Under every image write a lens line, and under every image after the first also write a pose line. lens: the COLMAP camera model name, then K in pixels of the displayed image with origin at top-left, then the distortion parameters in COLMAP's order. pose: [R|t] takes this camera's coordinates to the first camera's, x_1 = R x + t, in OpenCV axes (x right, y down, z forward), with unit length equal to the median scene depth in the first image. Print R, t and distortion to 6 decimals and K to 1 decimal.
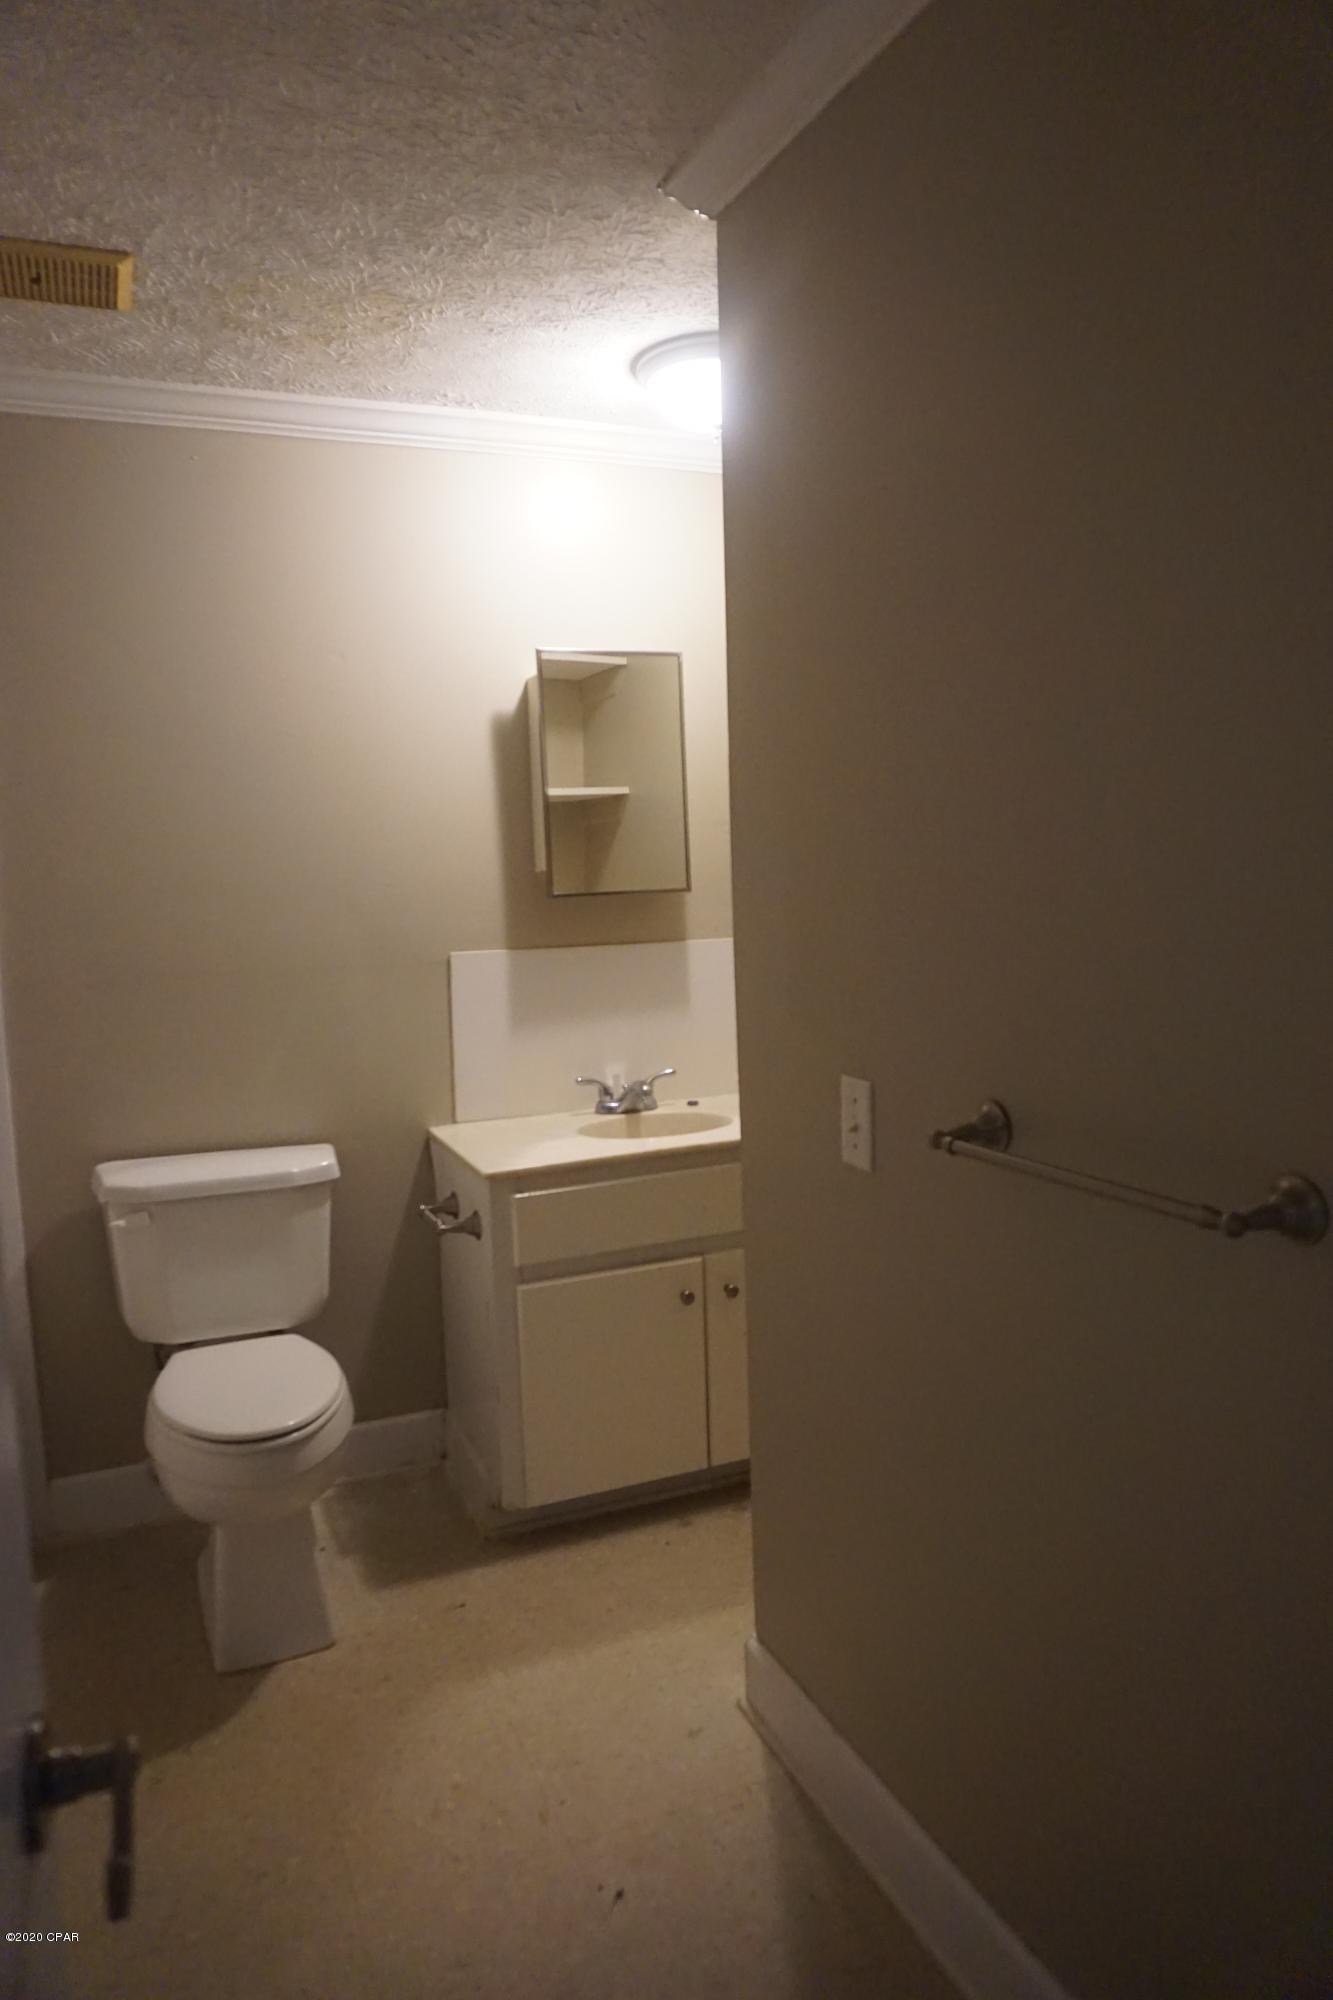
lens RADIAL K [[1336.0, 0, 663.9], [0, 1336.0, 978.9], [0, 0, 1]] dist [-0.049131, 0.035497]
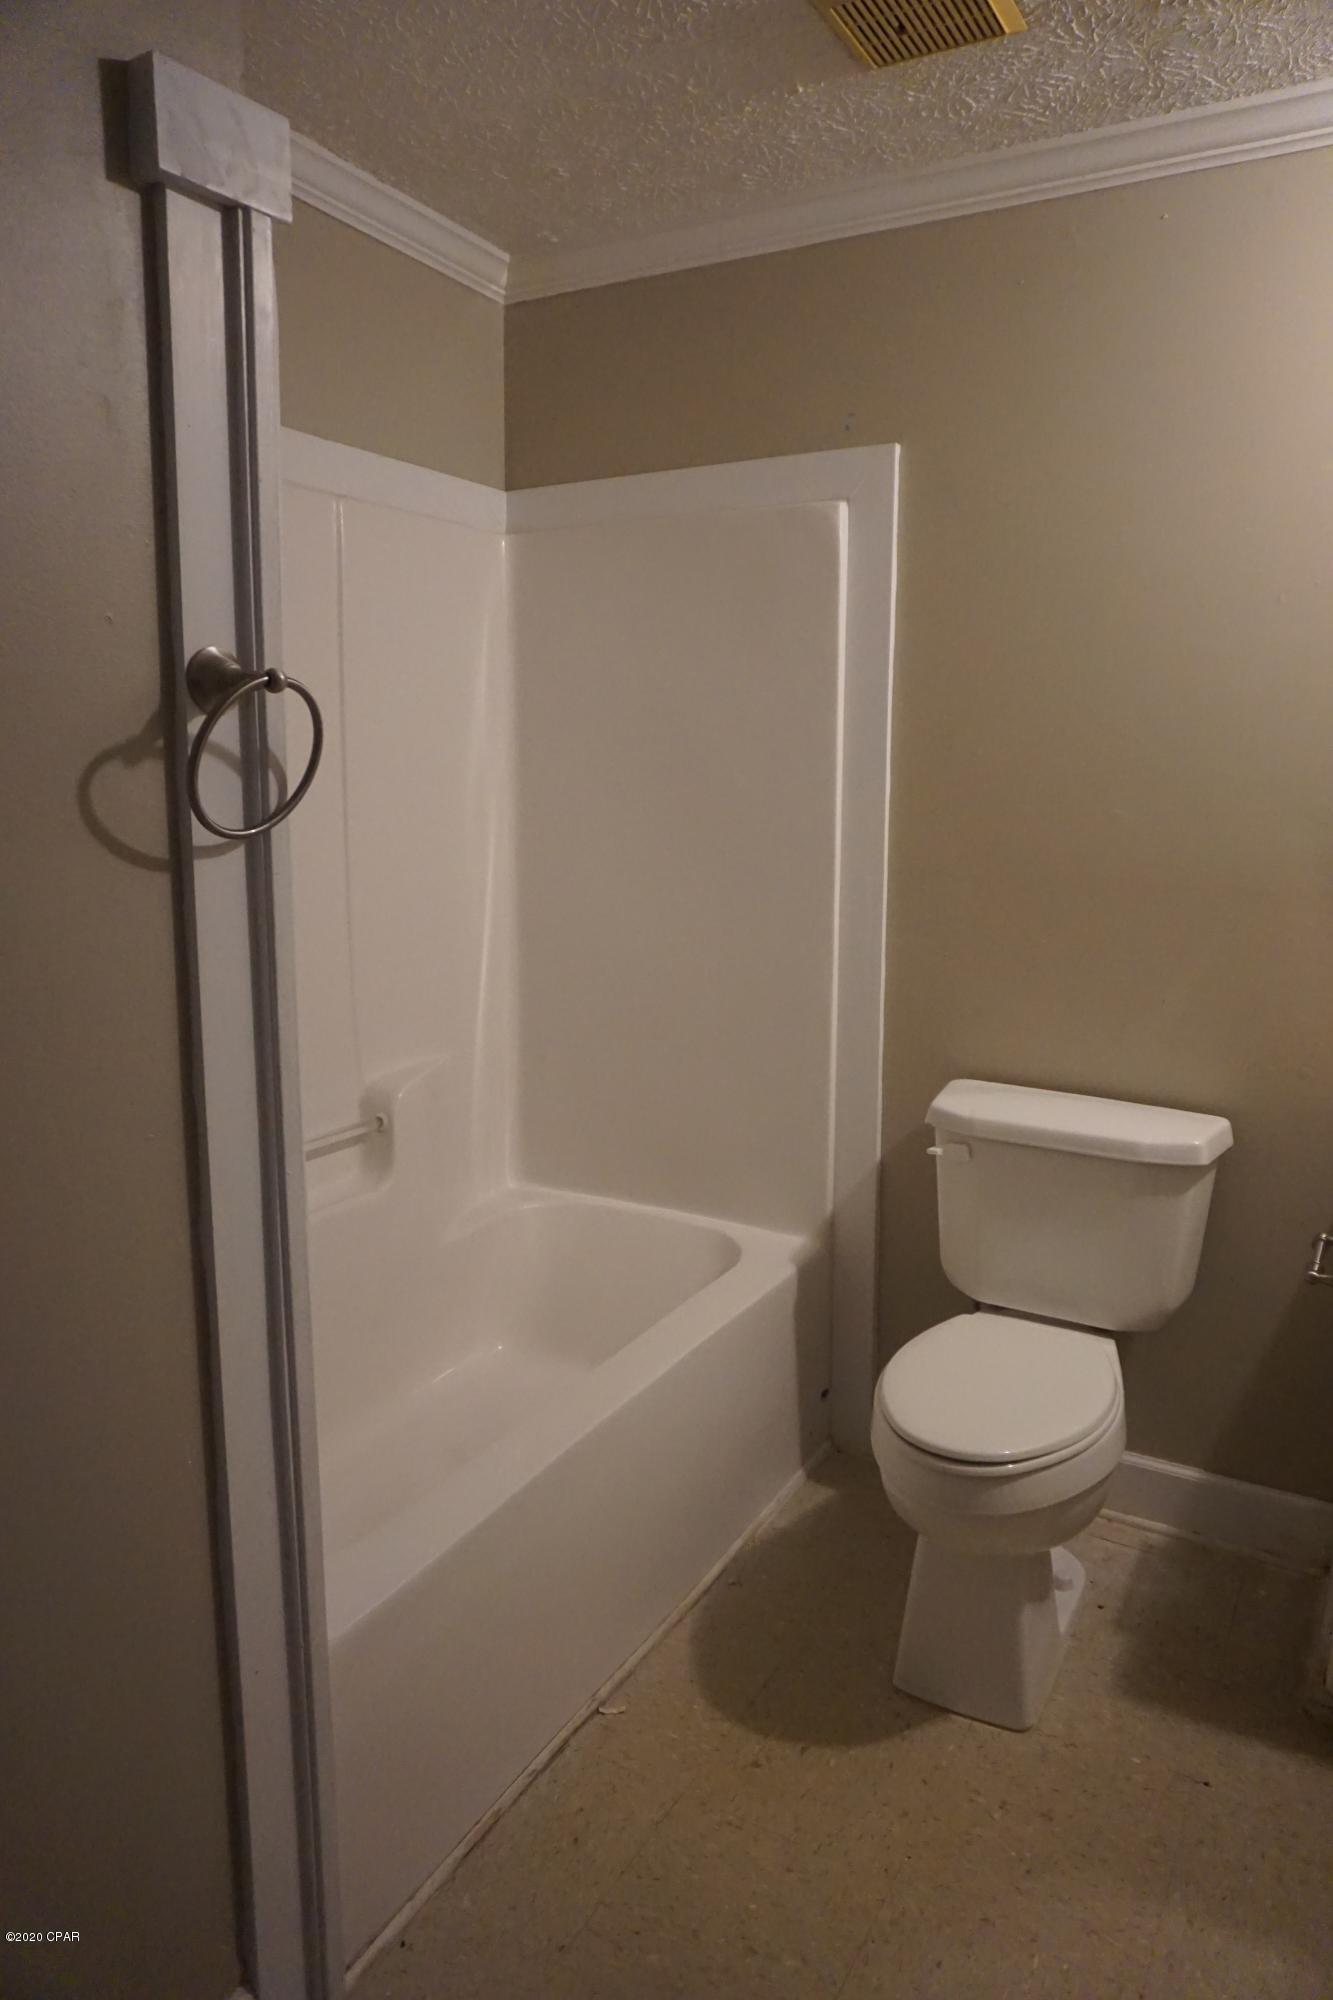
lens RADIAL K [[1336.0, 0, 663.9], [0, 1336.0, 978.9], [0, 0, 1]] dist [-0.049131, 0.035497]
pose [[0.603735, 0.163995, -0.780135, 0.161780], [-0.098678, 0.986459, 0.131002, -0.028029], [0.791055, -0.002108, 0.611742, 0.331375]]
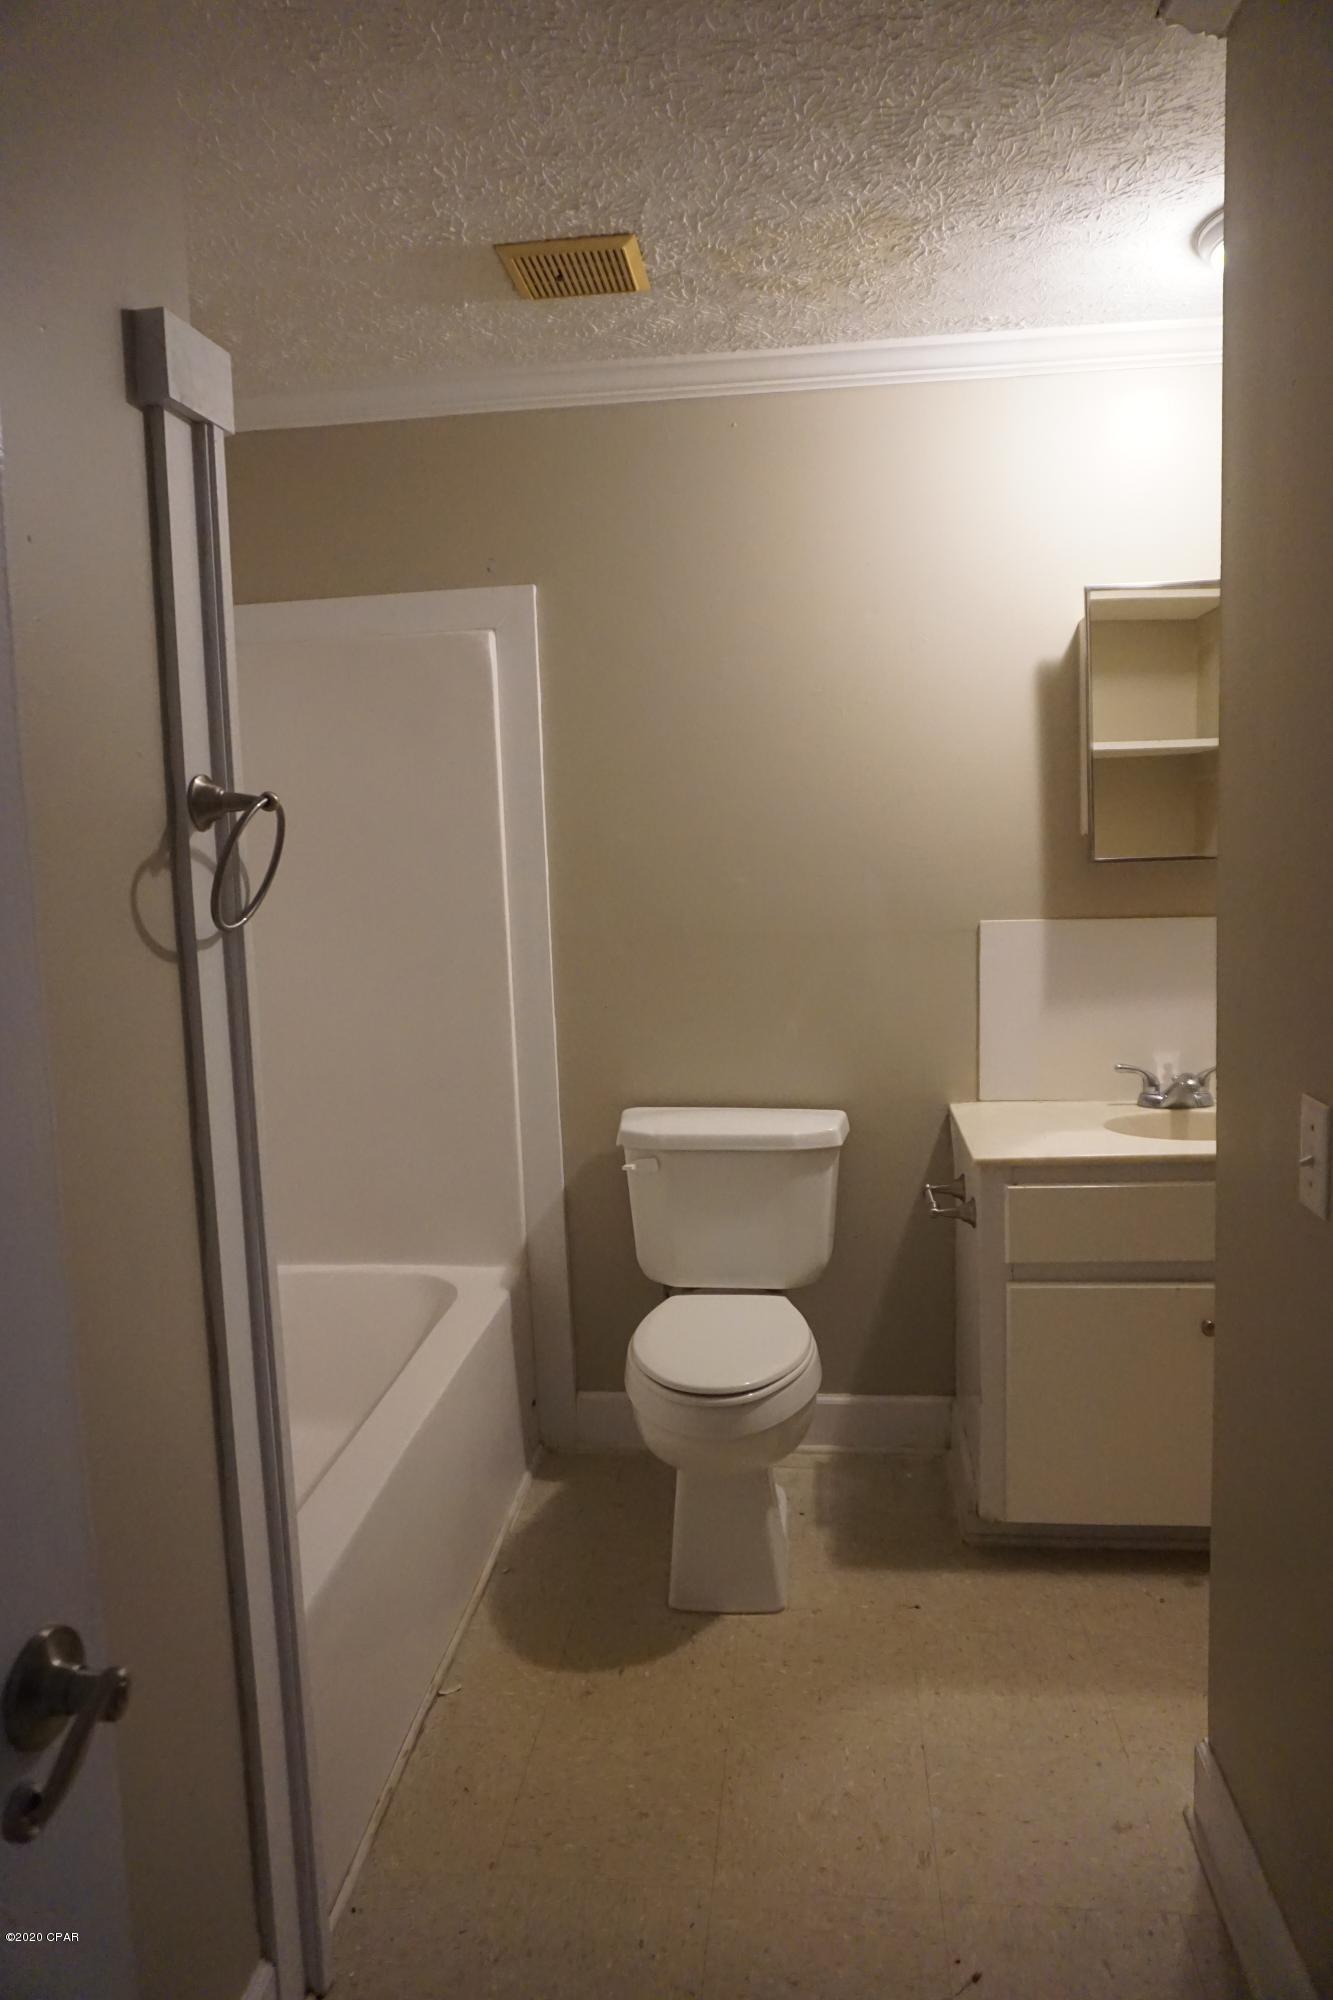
lens RADIAL K [[1336.0, 0, 663.9], [0, 1336.0, 978.9], [0, 0, 1]] dist [-0.049131, 0.035497]
pose [[0.870845, 0.053419, -0.488646, 0.132805], [-0.038707, 0.998443, 0.040169, -0.009653], [0.490031, -0.016067, 0.871557, 0.089823]]
